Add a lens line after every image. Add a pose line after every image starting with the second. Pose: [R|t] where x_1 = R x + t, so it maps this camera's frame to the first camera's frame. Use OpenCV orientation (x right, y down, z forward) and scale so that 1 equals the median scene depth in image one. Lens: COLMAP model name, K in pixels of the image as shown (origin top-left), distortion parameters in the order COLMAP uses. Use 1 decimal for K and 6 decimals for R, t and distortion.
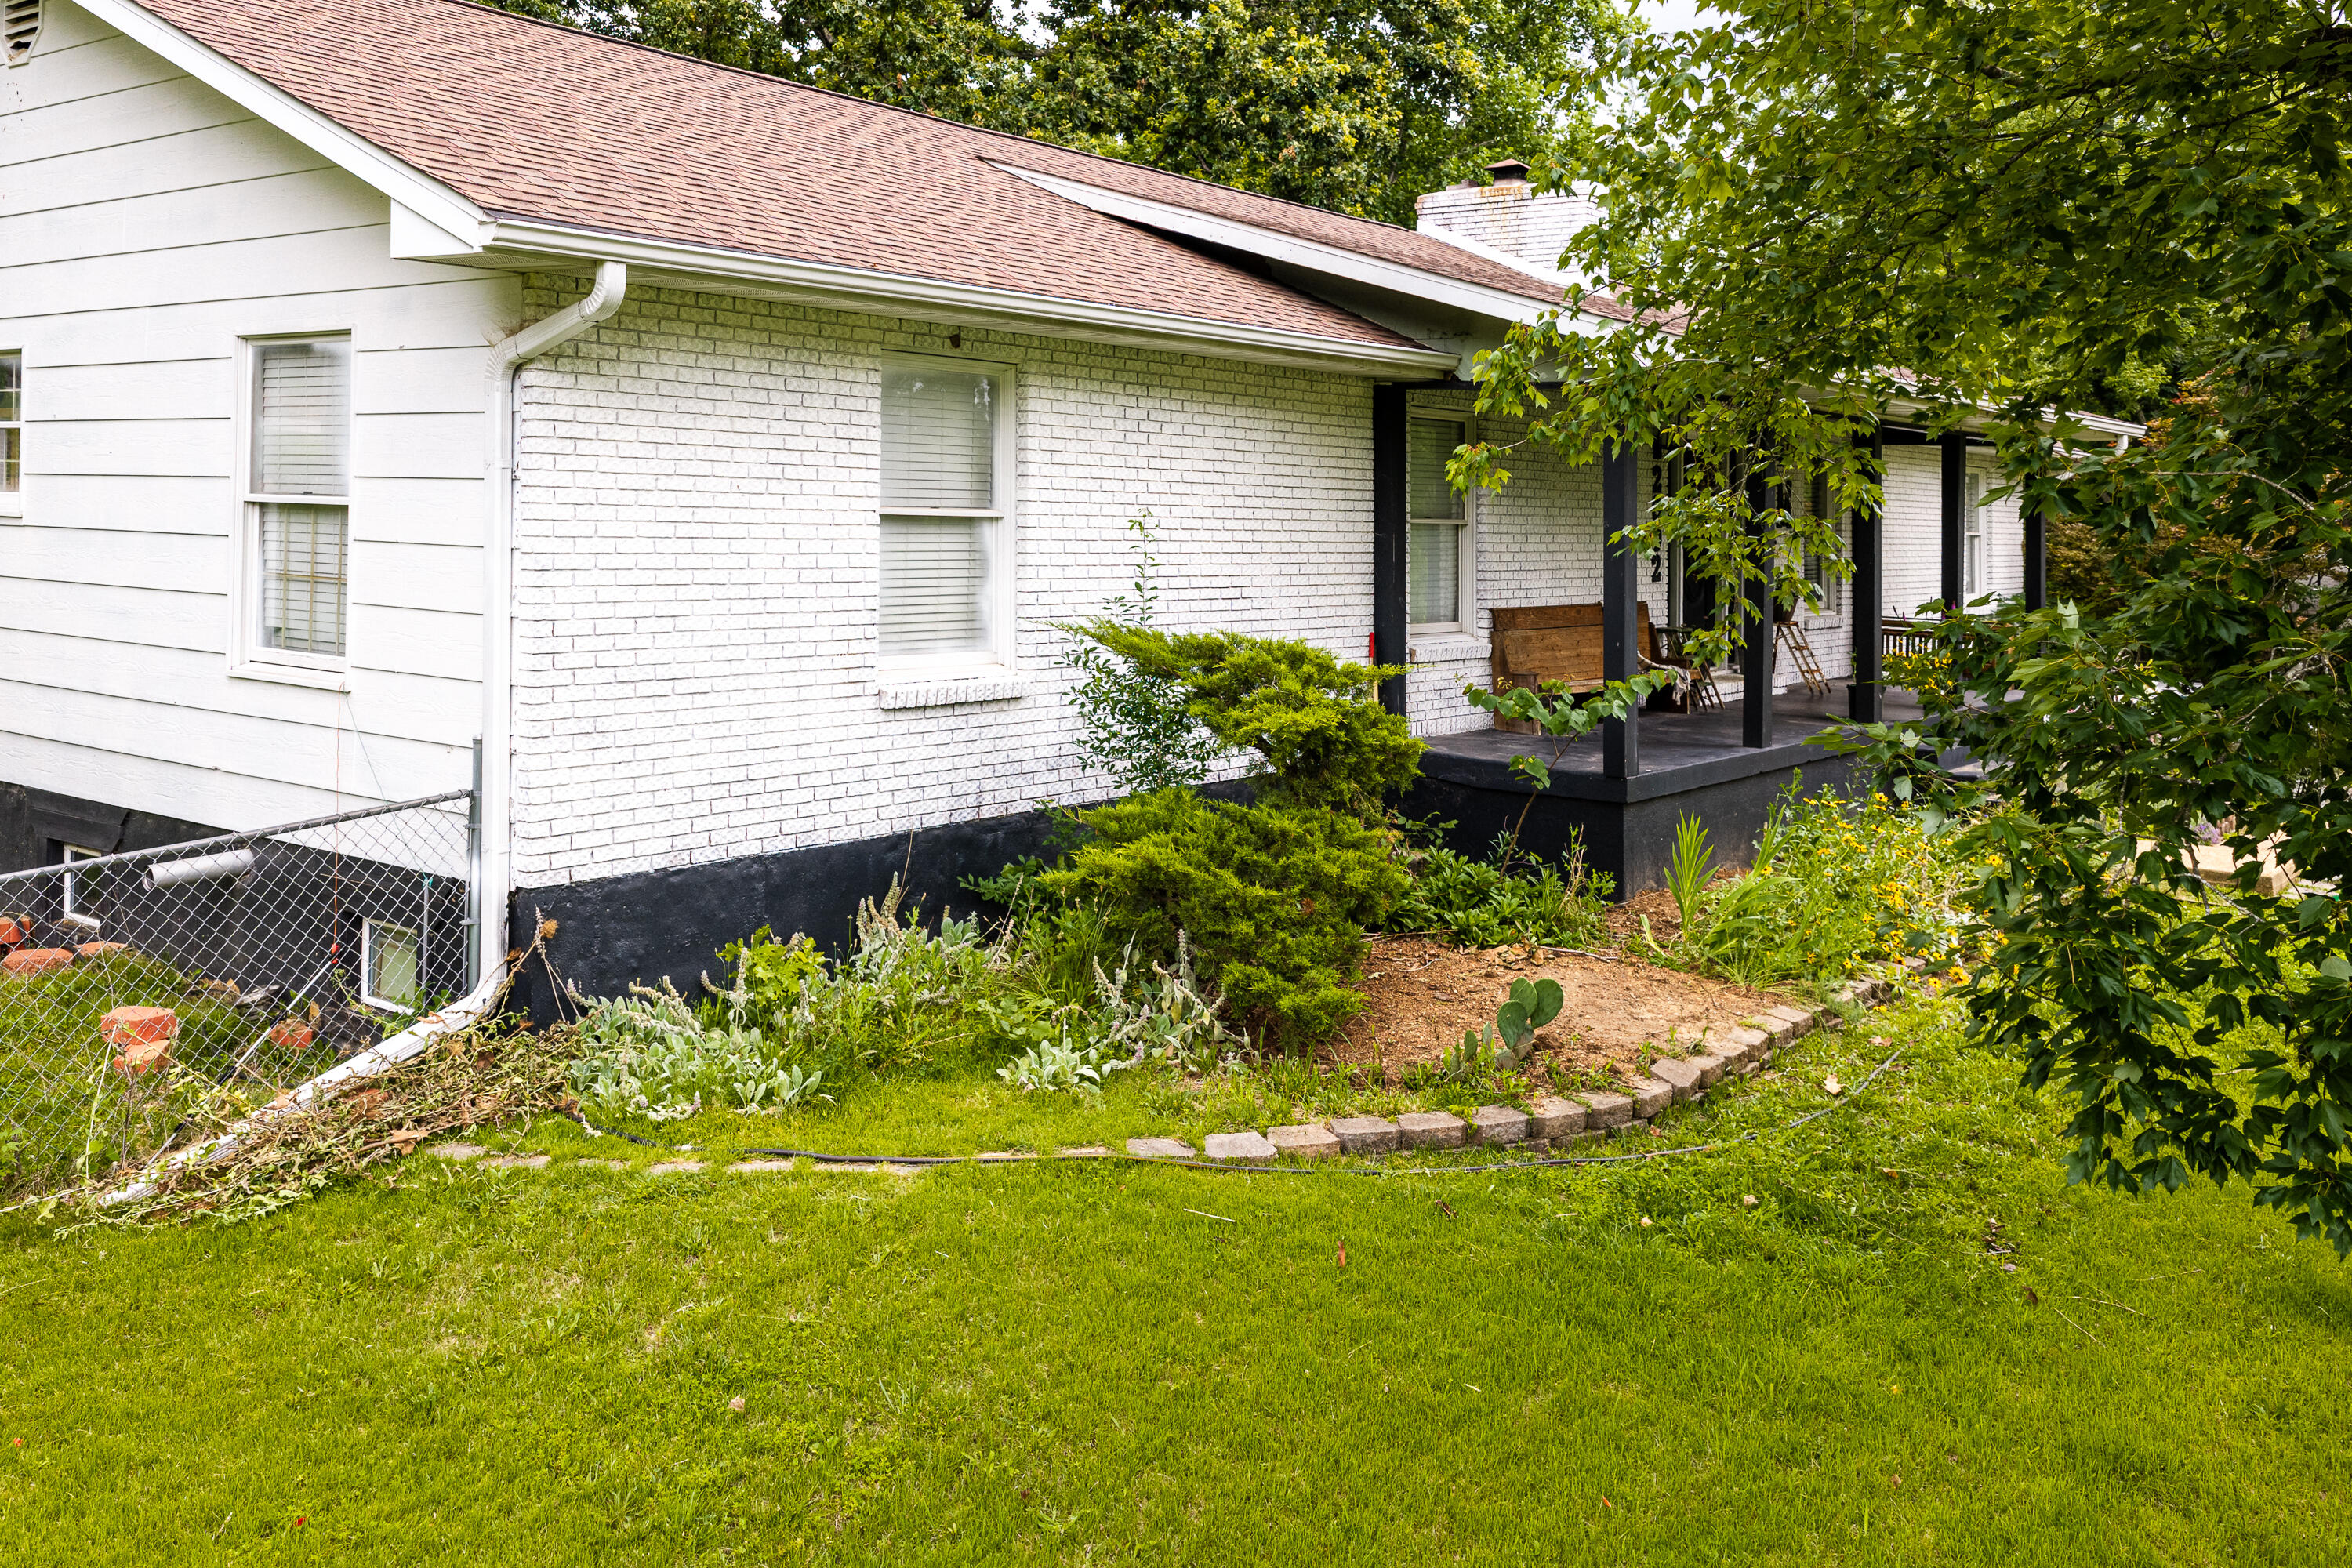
lens RADIAL K [[2015.2, 0, 1173.2], [0, 2015.2, 493.6], [0, 0, 1]] dist [0.019923, 0.001453]
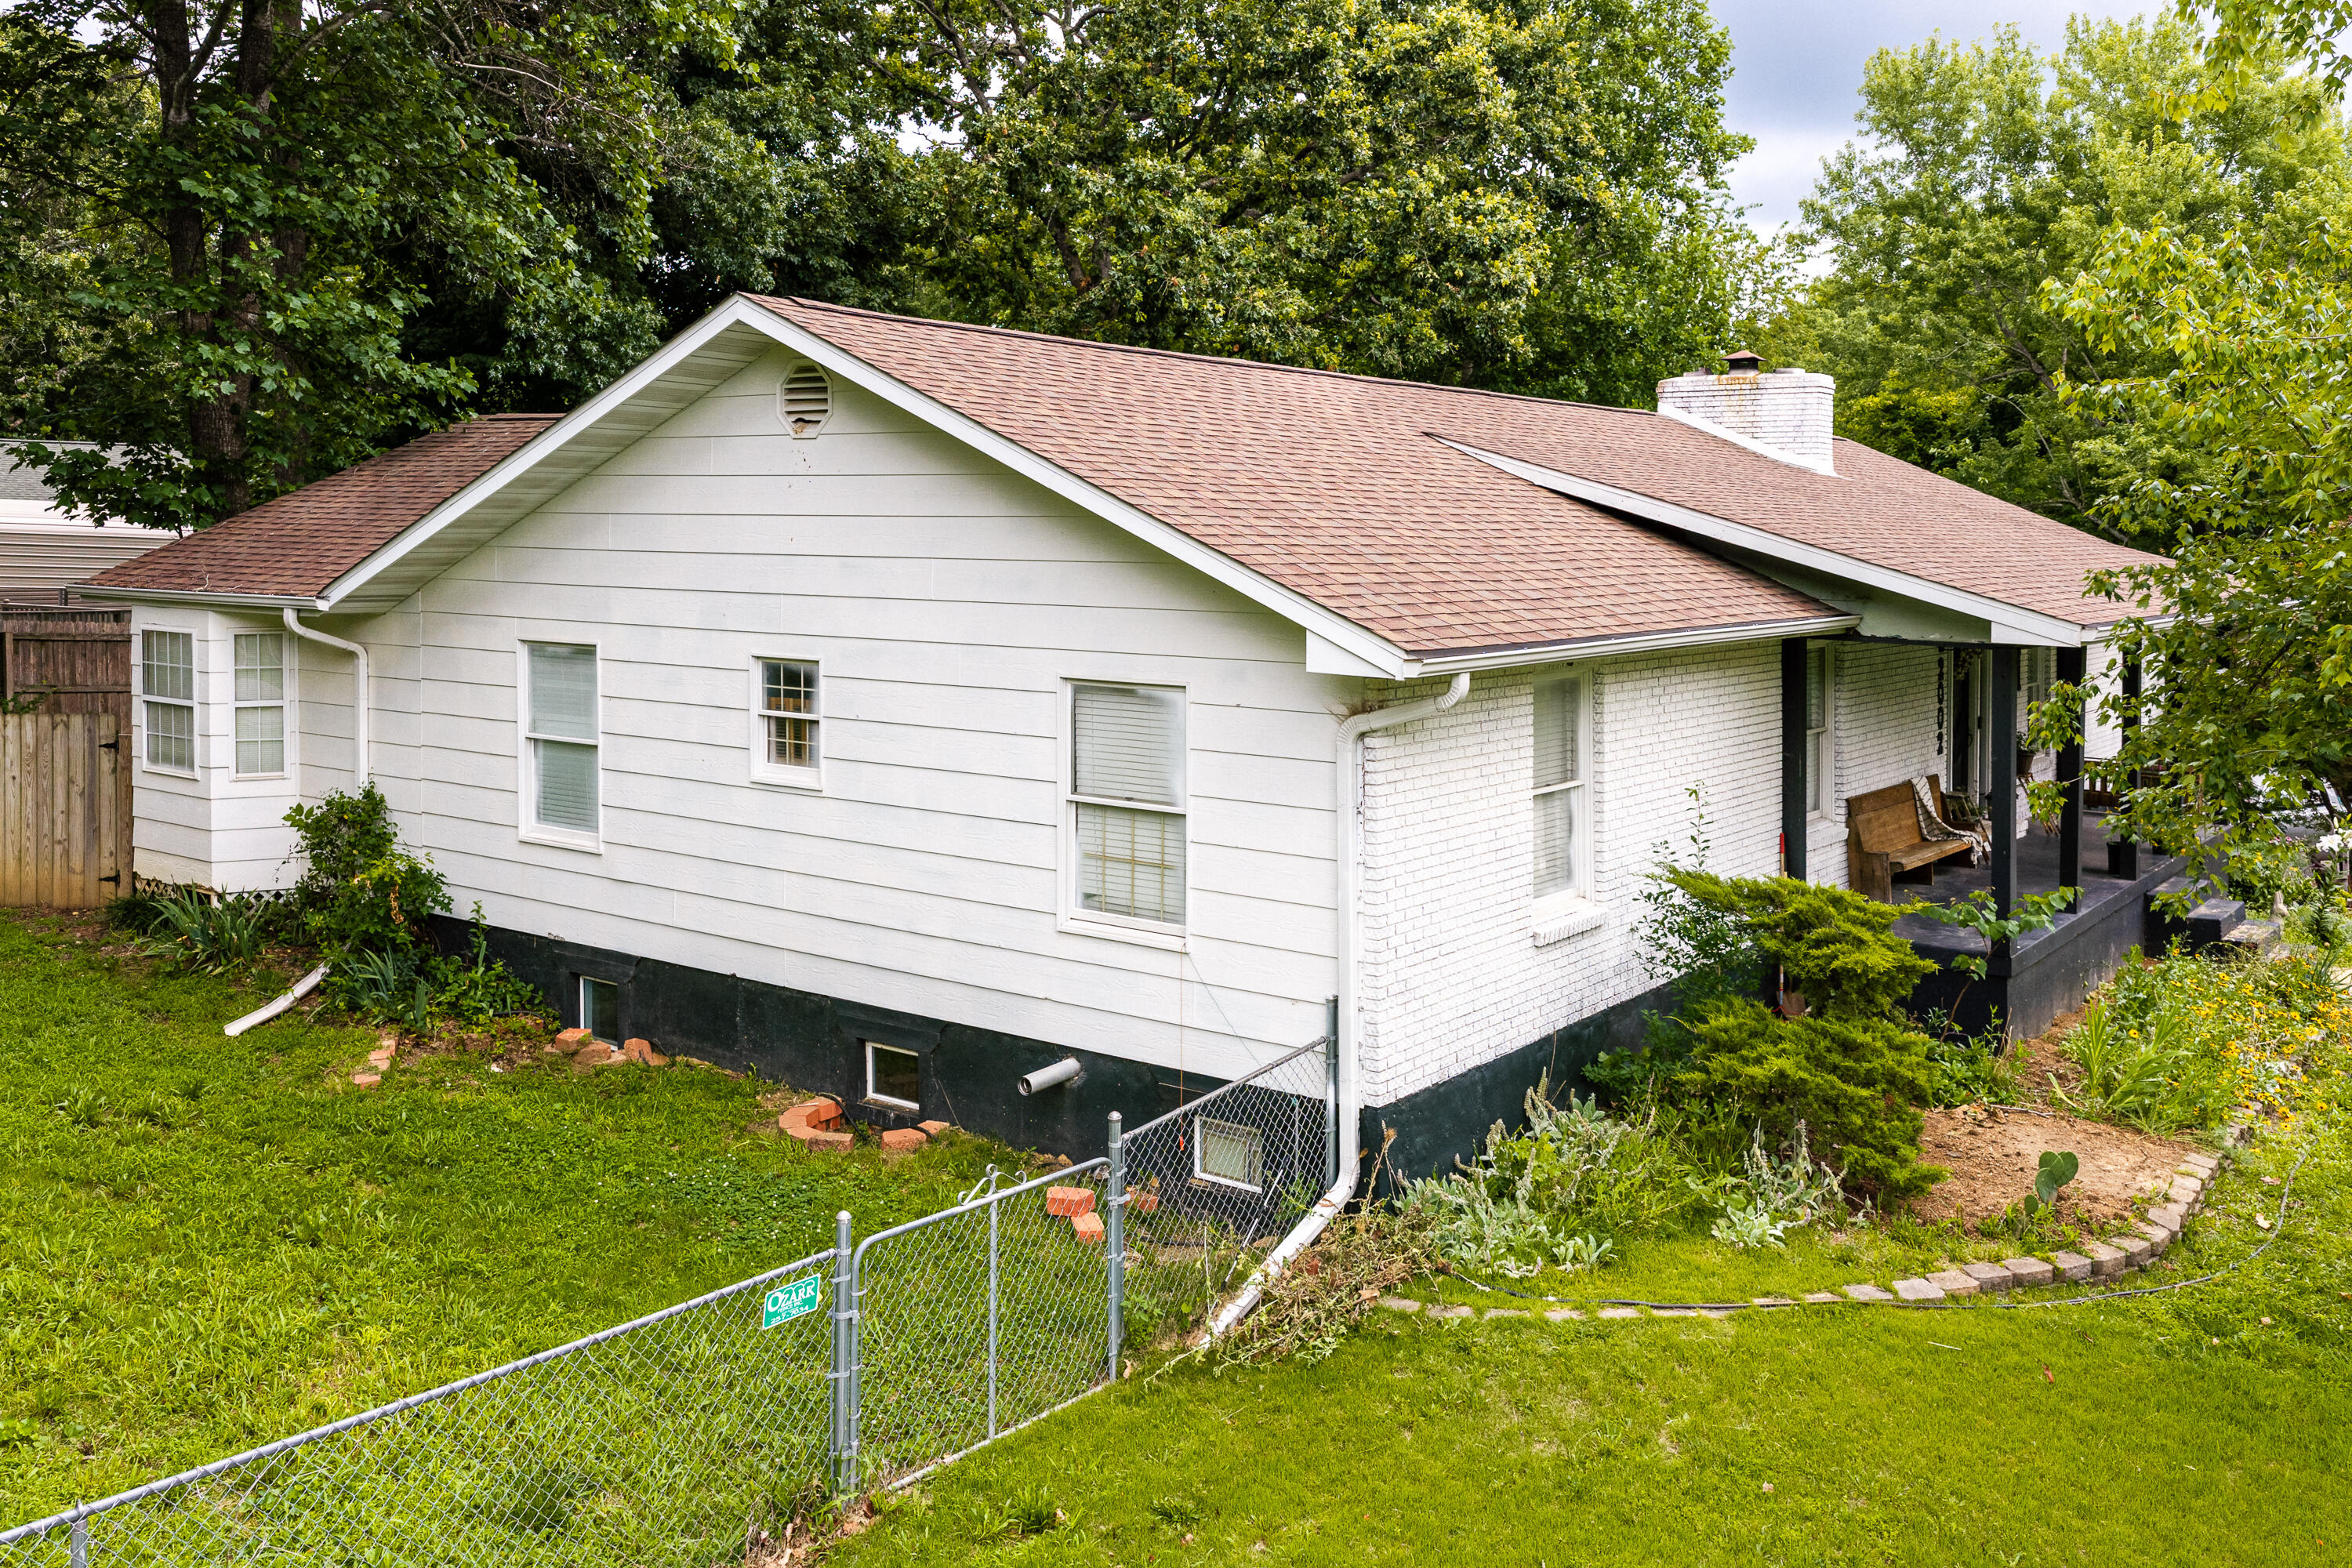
lens RADIAL K [[2005.9, 0, 1173.9], [0, 2005.9, 574.3], [0, 0, 1]] dist [0.017732, 0.004528]
pose [[0.999808, -0.010730, 0.016408, -0.411536], [0.010156, 0.999348, 0.034646, -0.191751], [-0.016769, -0.034473, 0.999265, -0.322903]]
